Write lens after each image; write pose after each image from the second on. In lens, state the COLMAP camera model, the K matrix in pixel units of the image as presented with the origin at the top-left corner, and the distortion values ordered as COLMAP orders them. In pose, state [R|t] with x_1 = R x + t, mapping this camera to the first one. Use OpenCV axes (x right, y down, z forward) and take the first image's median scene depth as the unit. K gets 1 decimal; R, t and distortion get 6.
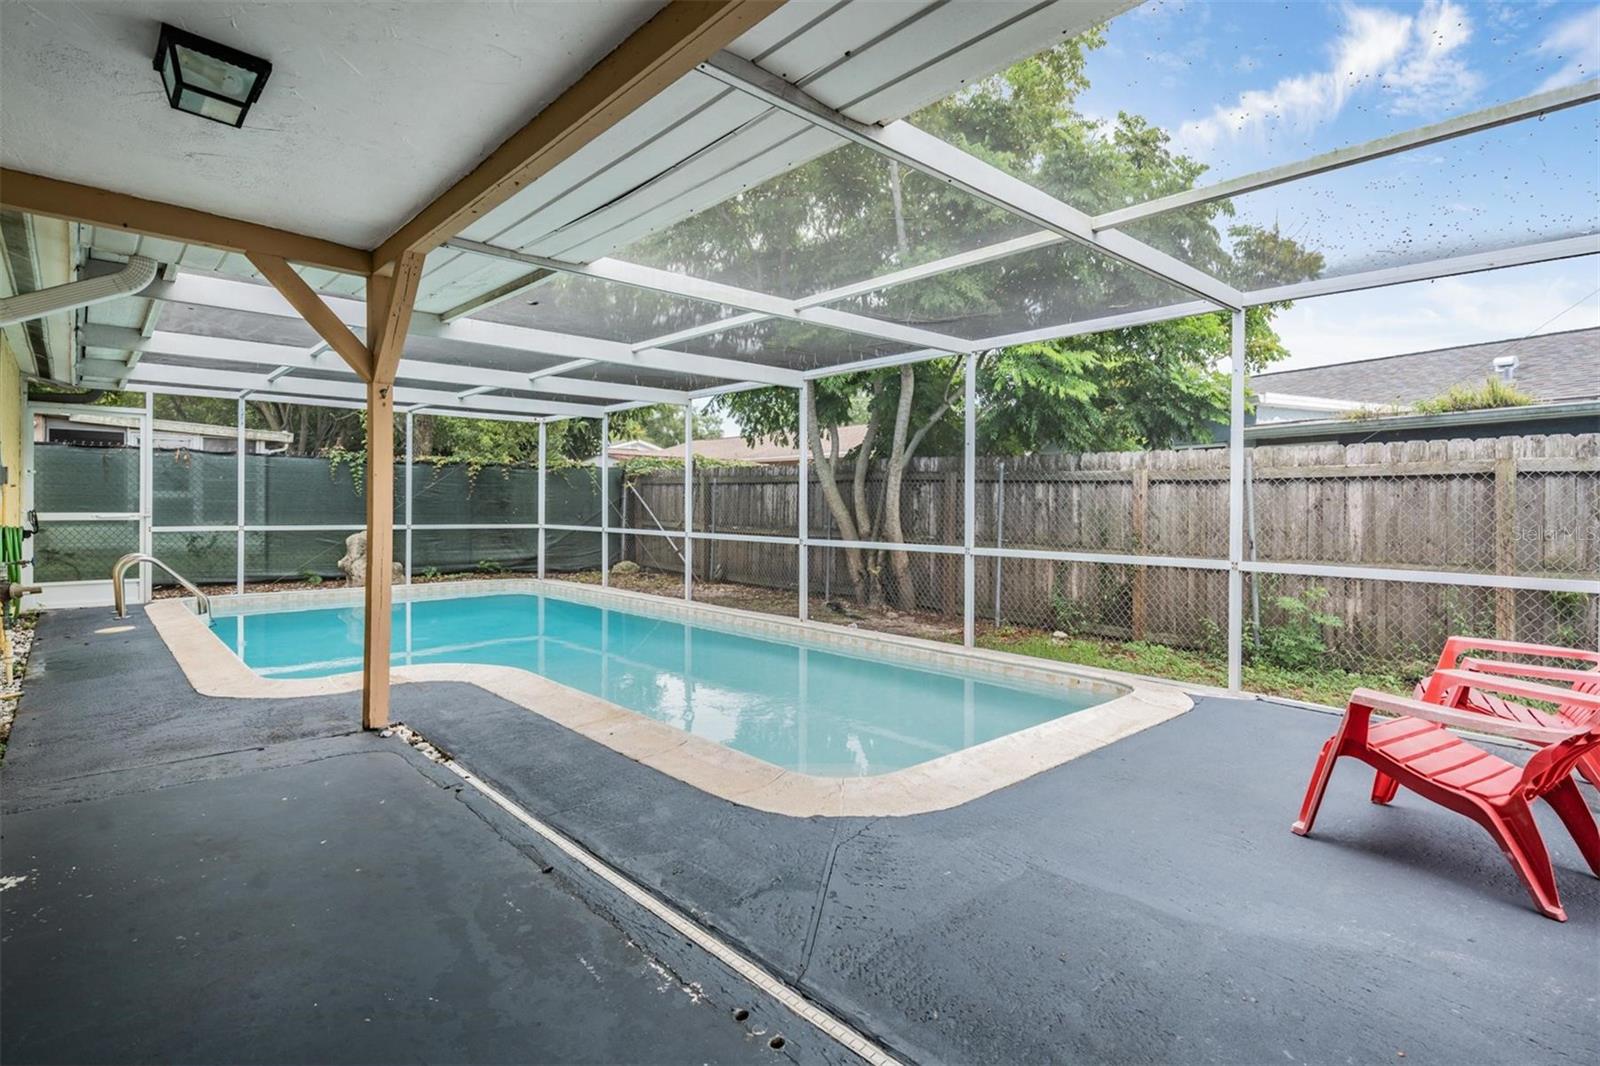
lens RADIAL K [[775.8, 0, 788.8], [0, 775.8, 520.9], [0, 0, 1]] dist [0.014714, 0.000305]
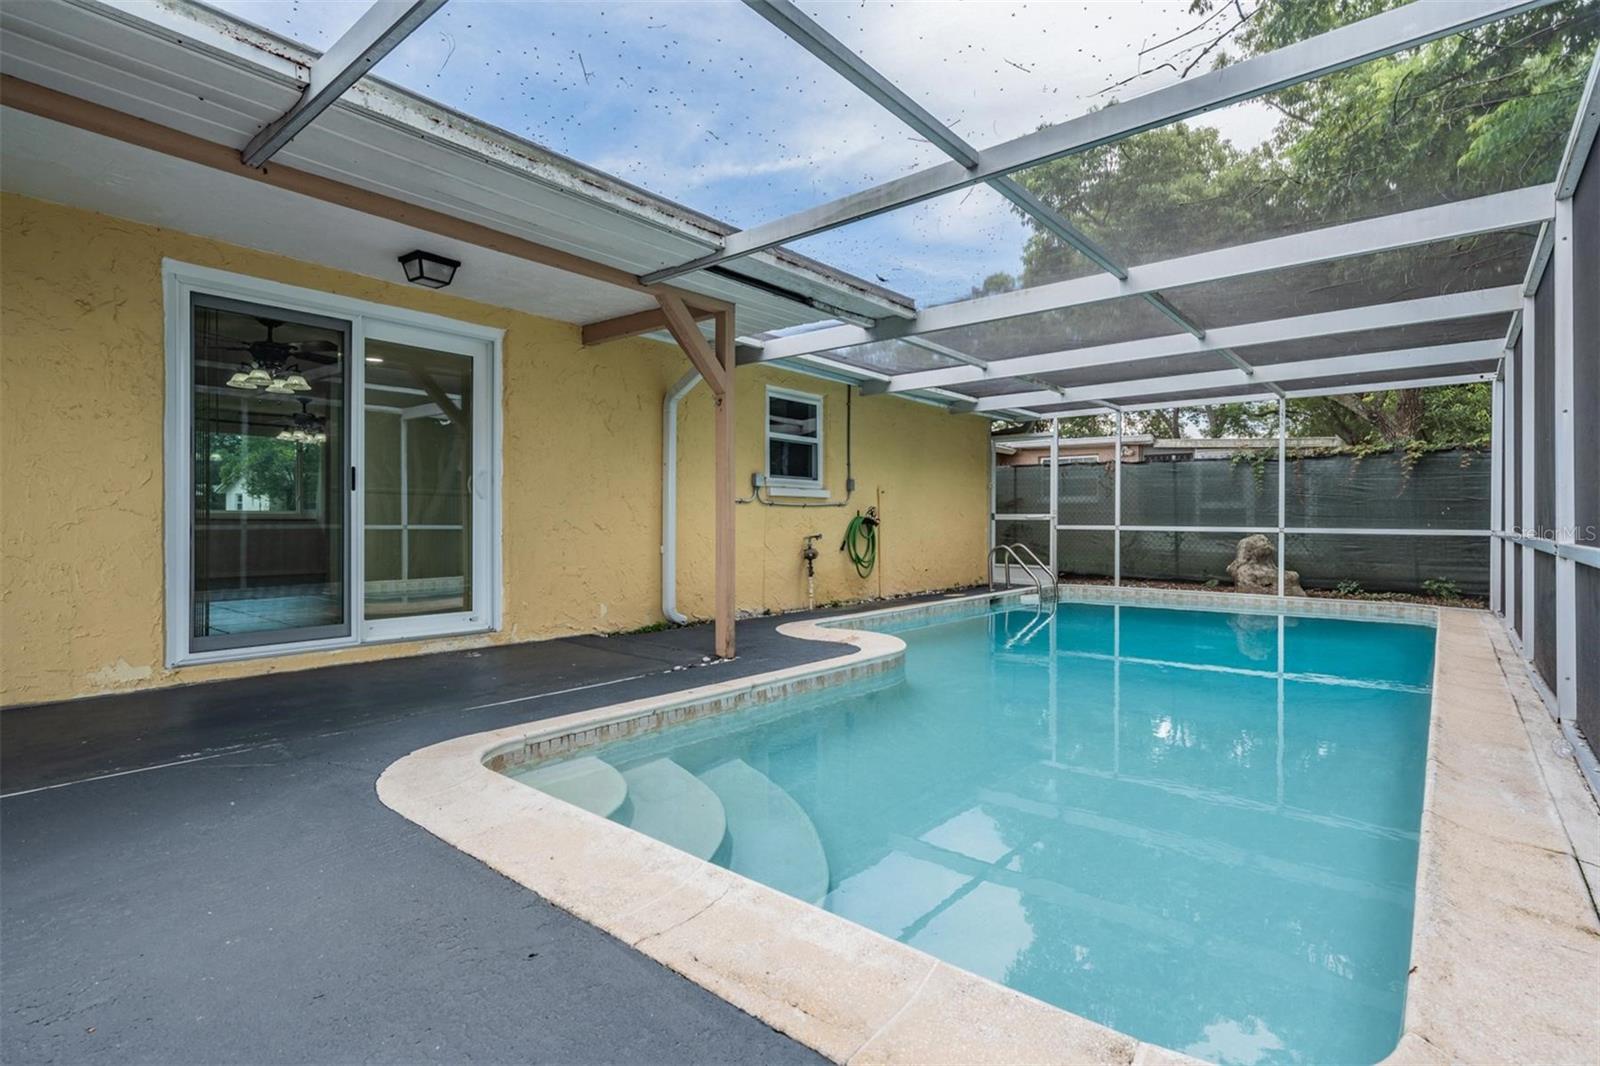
lens RADIAL K [[775.8, 0, 807.9], [0, 775.8, 526.8], [0, 0, 1]] dist [0.014714, 0.000305]
pose [[0.153869, 0.001035, -0.988091, 0.333941], [-0.020581, 0.999786, -0.002158, 0.020196], [0.987877, 0.020668, 0.153857, 0.400011]]
